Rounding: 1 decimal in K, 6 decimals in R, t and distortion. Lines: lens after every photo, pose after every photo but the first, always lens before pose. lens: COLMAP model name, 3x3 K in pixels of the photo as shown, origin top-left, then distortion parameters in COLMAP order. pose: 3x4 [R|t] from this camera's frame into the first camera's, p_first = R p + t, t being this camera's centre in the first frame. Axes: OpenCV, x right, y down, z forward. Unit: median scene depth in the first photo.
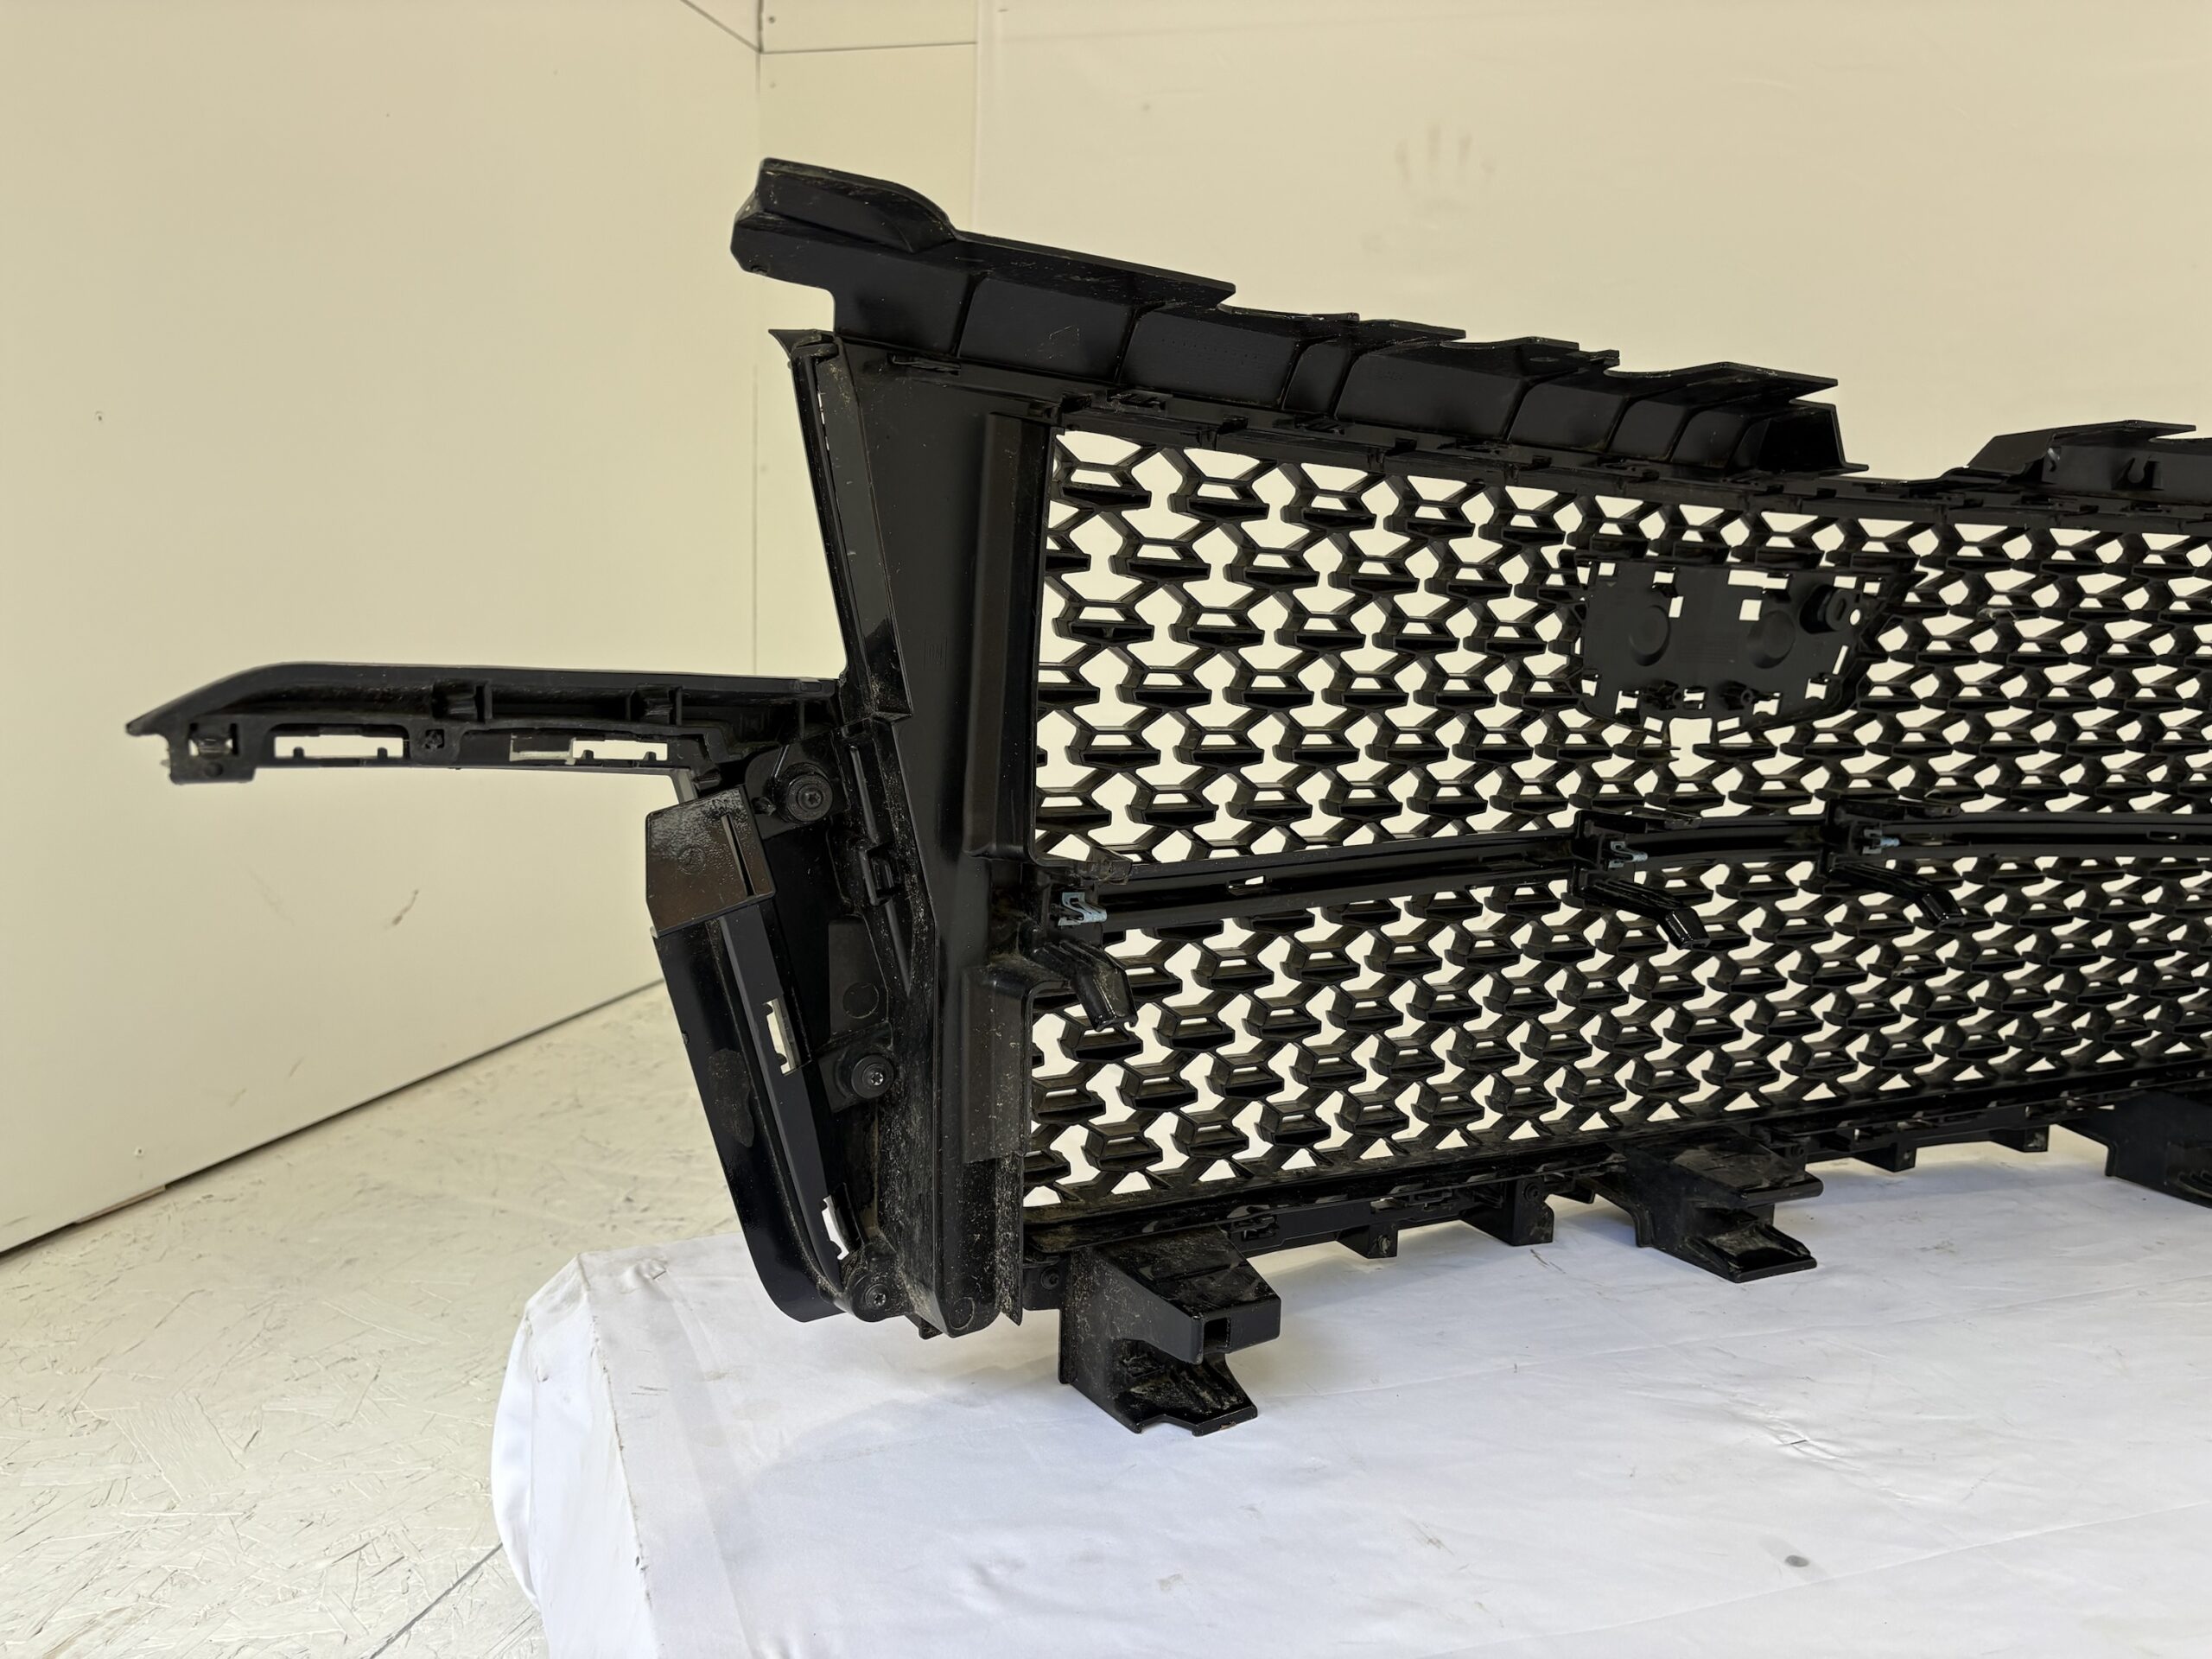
lens RADIAL K [[1736.0, 0, 1086.8], [0, 1736.0, 829.8], [0, 0, 1]] dist [0.131537, -0.233413]
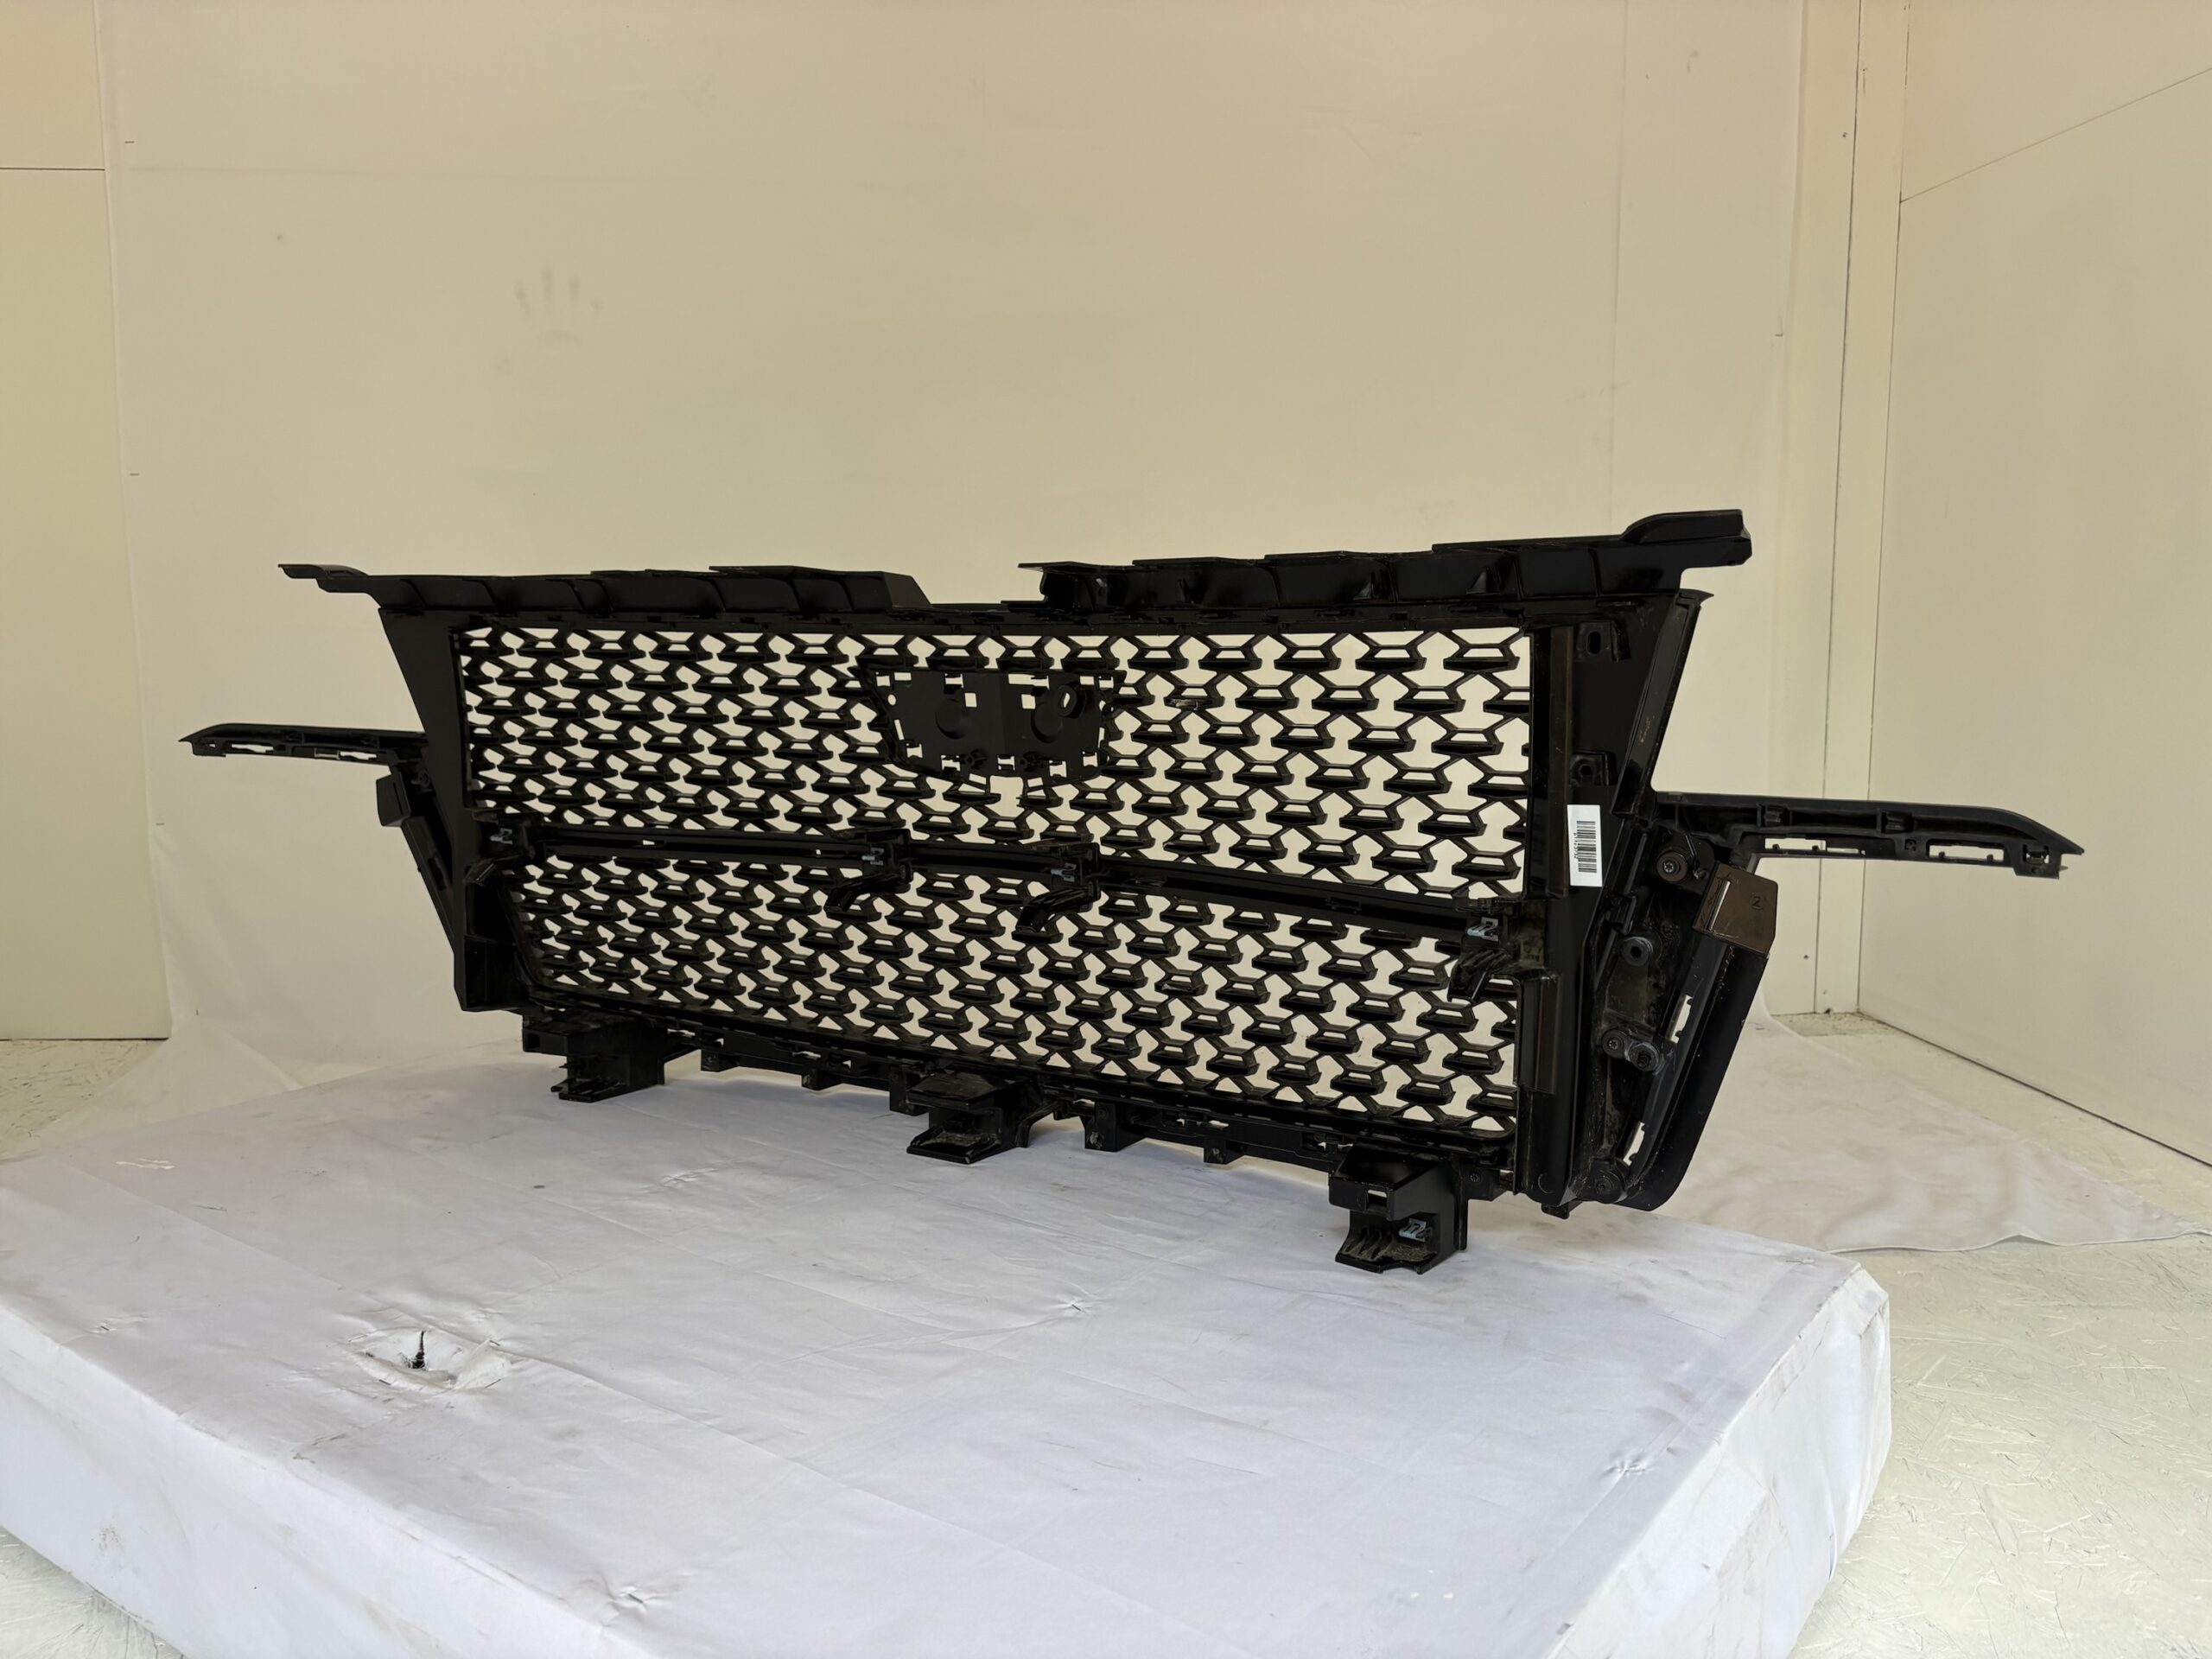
lens RADIAL K [[1736.0, 0, 1086.8], [0, 1736.0, 829.8], [0, 0, 1]] dist [0.131537, -0.233413]
pose [[0.473879, 0.056070, -0.878803, 1.948429], [-0.097535, 0.995172, 0.010901, -0.049944], [0.875172, 0.080548, 0.477060, 0.458114]]
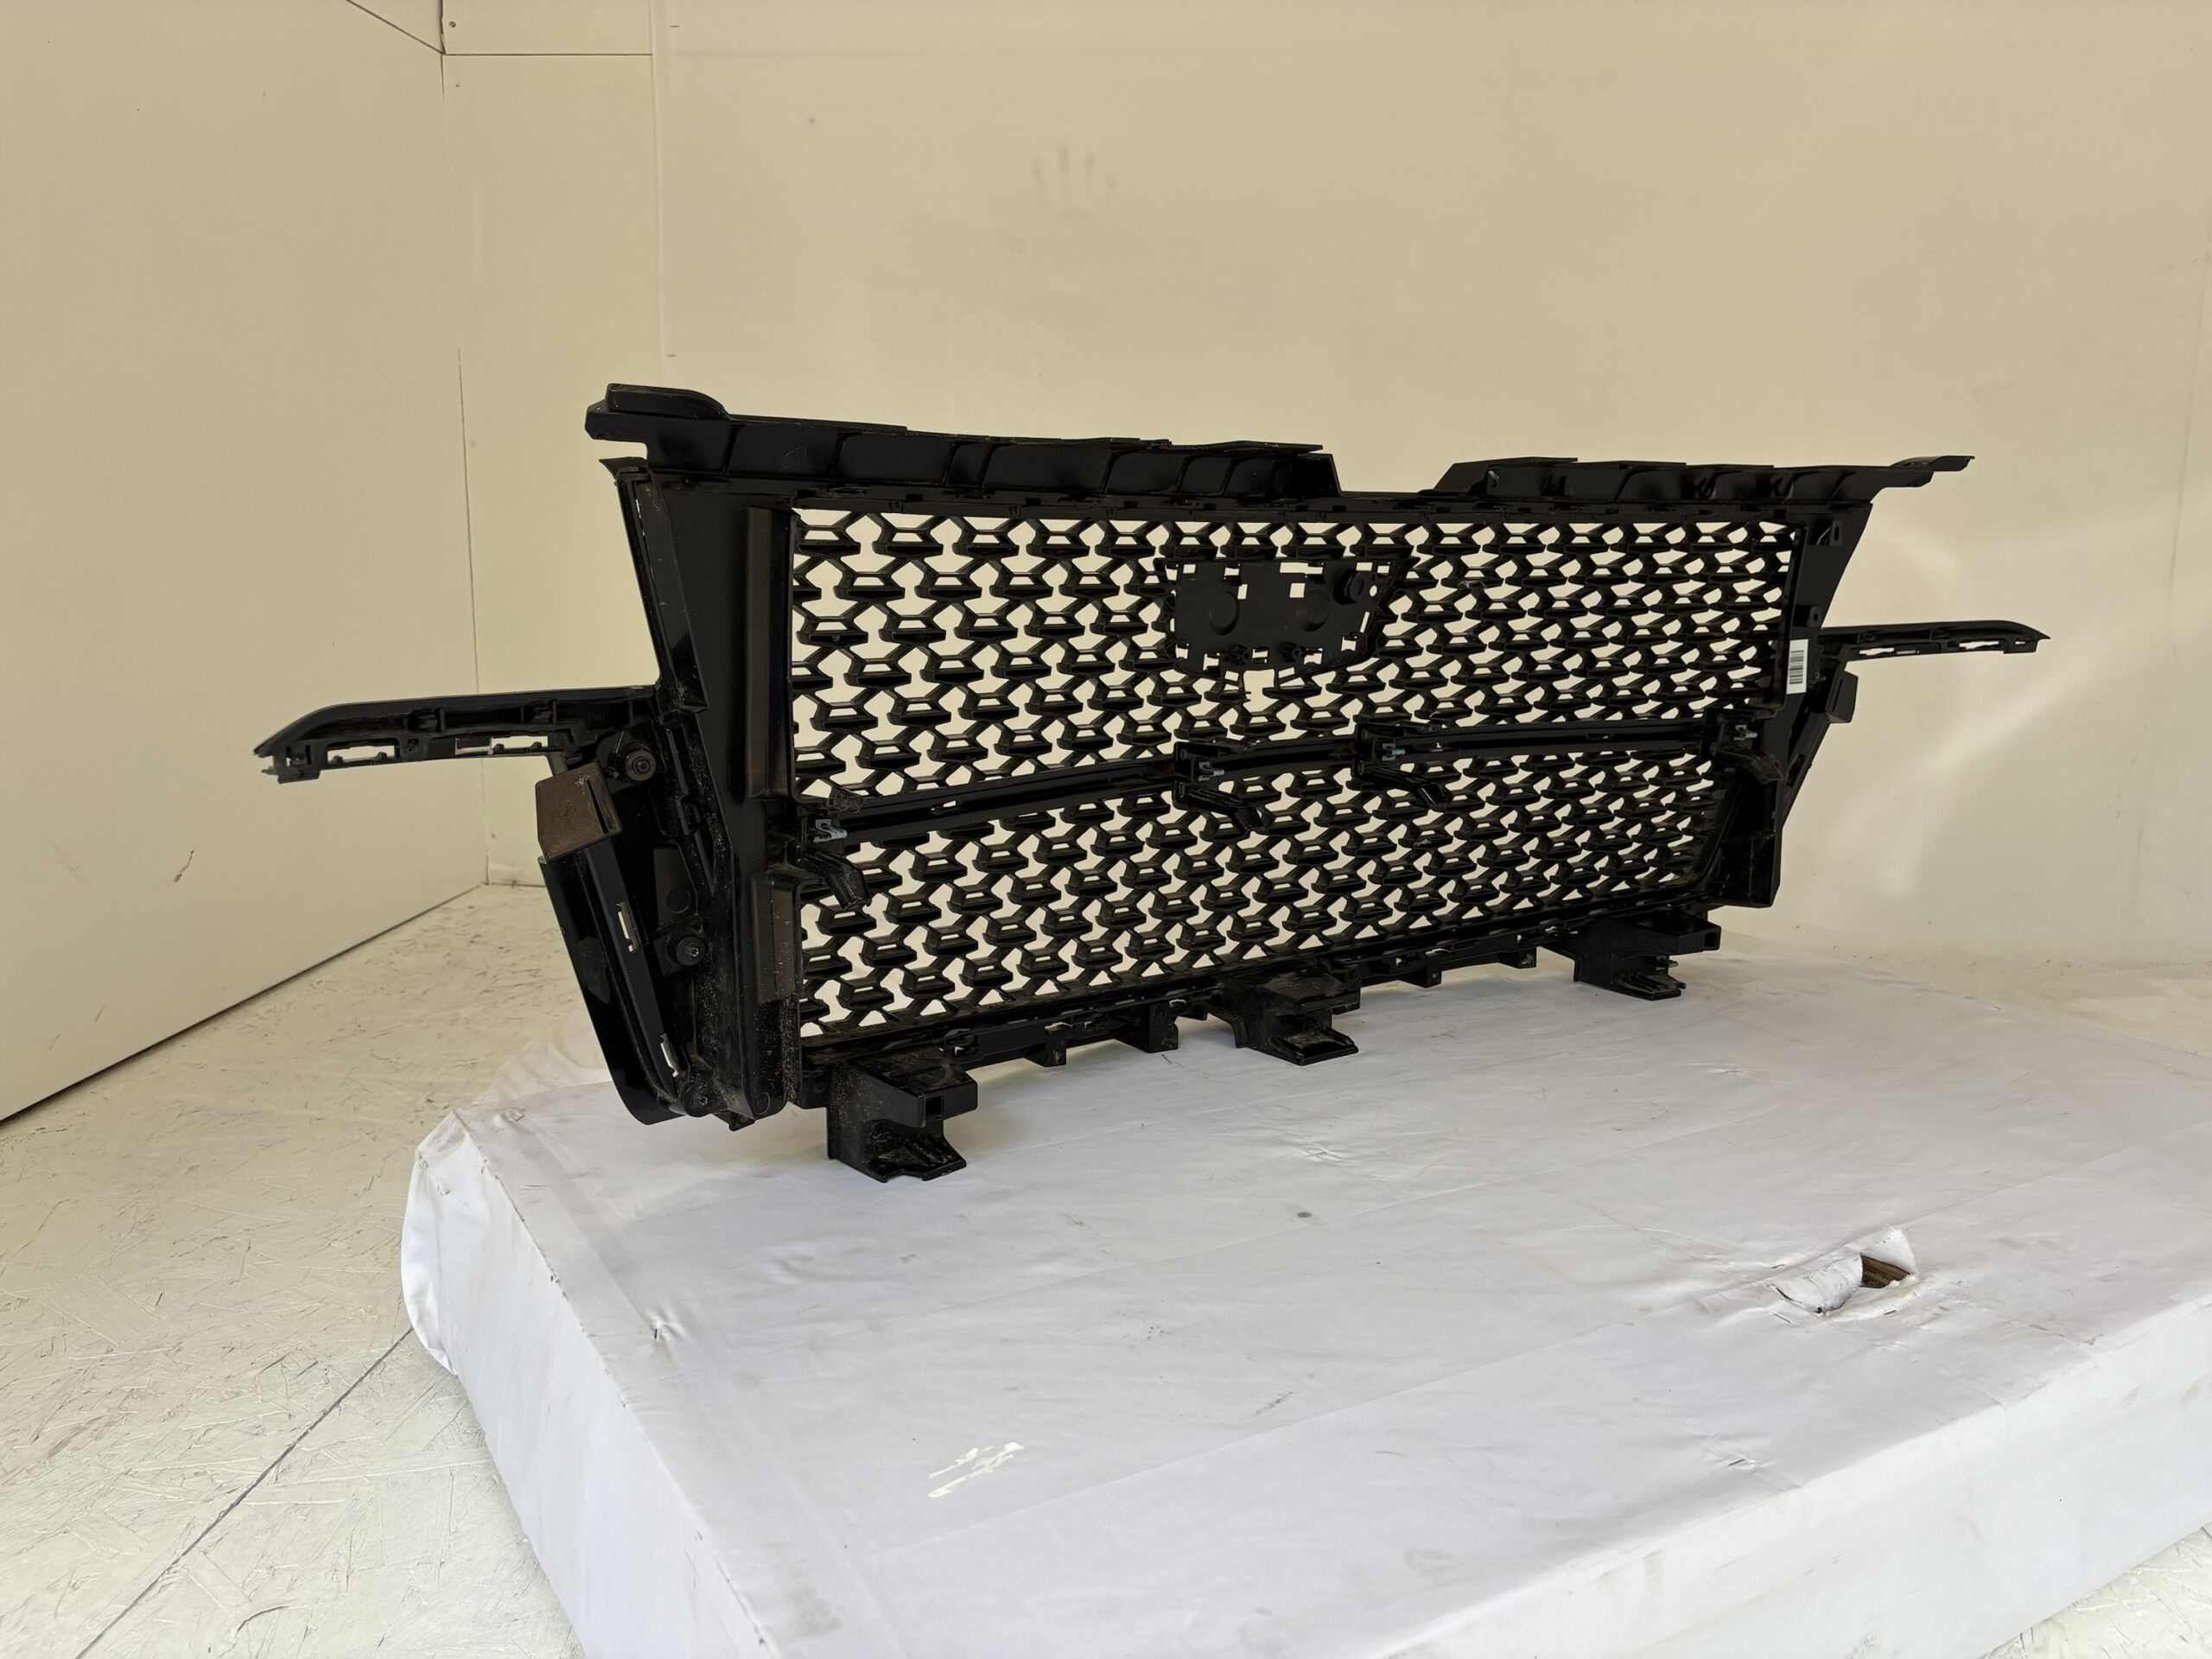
lens RADIAL K [[1736.0, 0, 1086.8], [0, 1736.0, 829.8], [0, 0, 1]] dist [0.131537, -0.233413]
pose [[0.987062, -0.053313, 0.151214, -0.008607], [0.045762, 0.997546, 0.052985, -0.019546], [-0.153667, -0.045380, 0.987080, -0.418261]]
